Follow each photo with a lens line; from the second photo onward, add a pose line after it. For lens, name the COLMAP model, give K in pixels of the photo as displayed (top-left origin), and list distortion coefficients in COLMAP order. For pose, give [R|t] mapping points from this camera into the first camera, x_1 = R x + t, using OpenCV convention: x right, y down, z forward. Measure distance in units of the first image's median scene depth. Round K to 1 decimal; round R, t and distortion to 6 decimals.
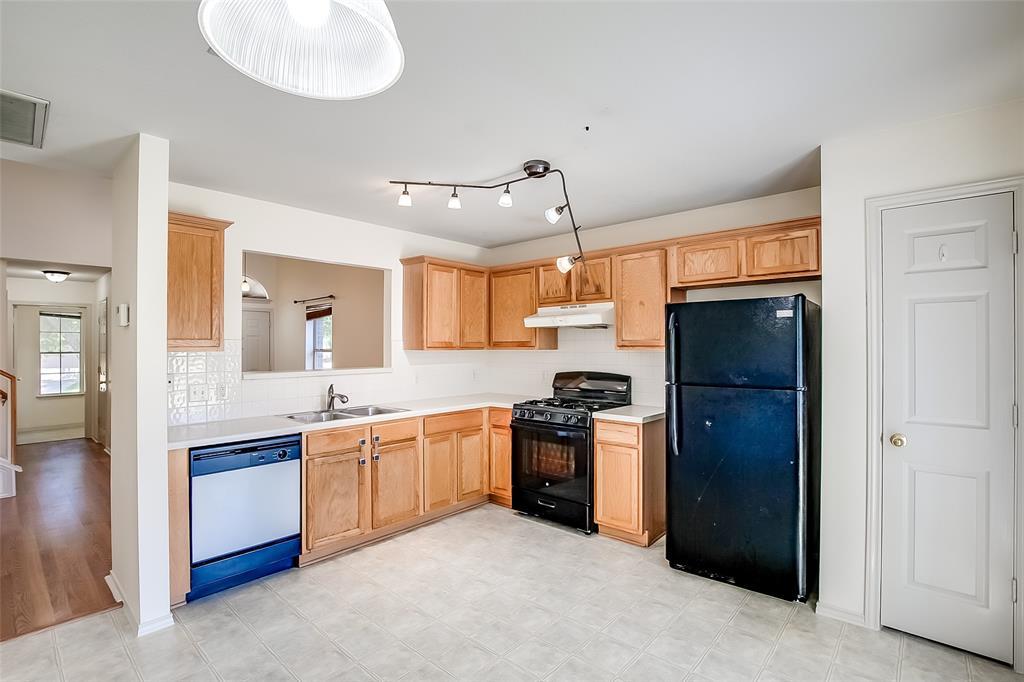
lens RADIAL K [[462.5, 0, 511.3], [0, 462.5, 344.1], [0, 0, 1]] dist [-0.035756, 0.004858]
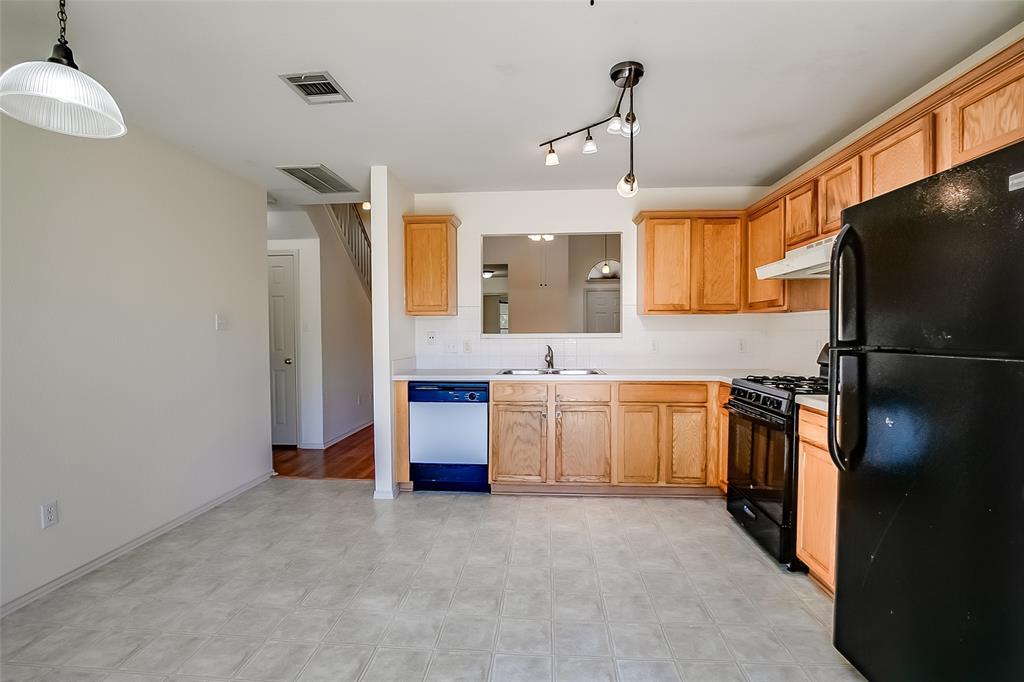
lens RADIAL K [[462.5, 0, 516.5], [0, 462.5, 341.9], [0, 0, 1]] dist [-0.035756, 0.004858]
pose [[0.622808, 0.018697, -0.782151, 0.448154], [0.007426, 0.999528, 0.029807, 0.048313], [0.782339, -0.024373, 0.622375, 0.268111]]
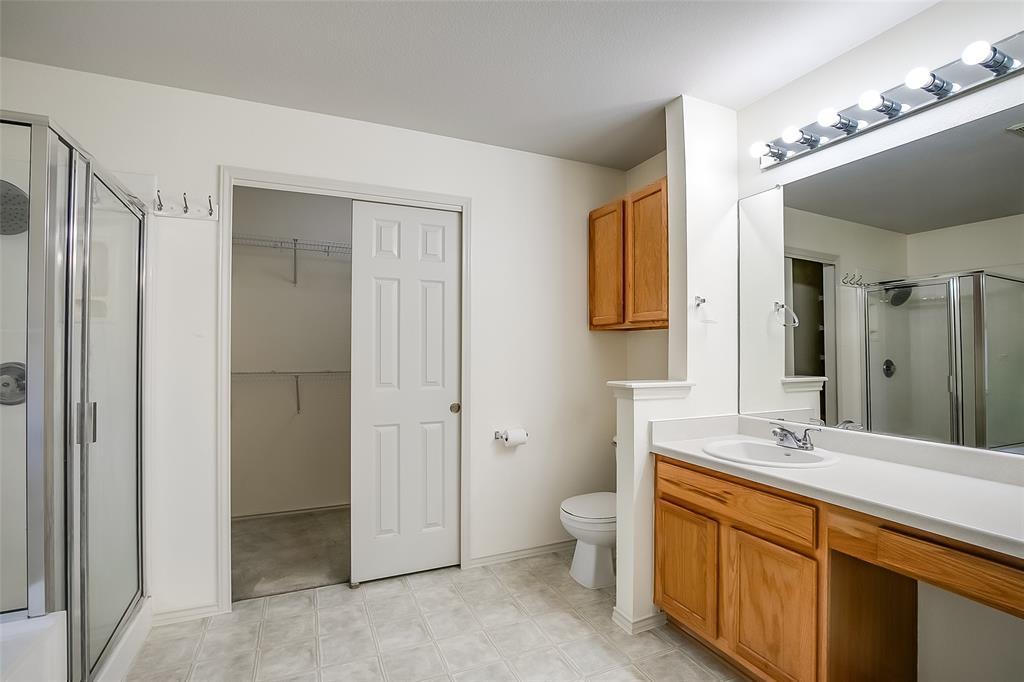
lens RADIAL K [[462.5, 0, 508.6], [0, 462.5, 340.6], [0, 0, 1]] dist [-0.035756, 0.004858]
pose [[0.914557, -0.007615, -0.404384, 0.398185], [0.001686, 0.999886, -0.015017, 0.048000], [0.404452, 0.013052, 0.914466, 0.214203]]
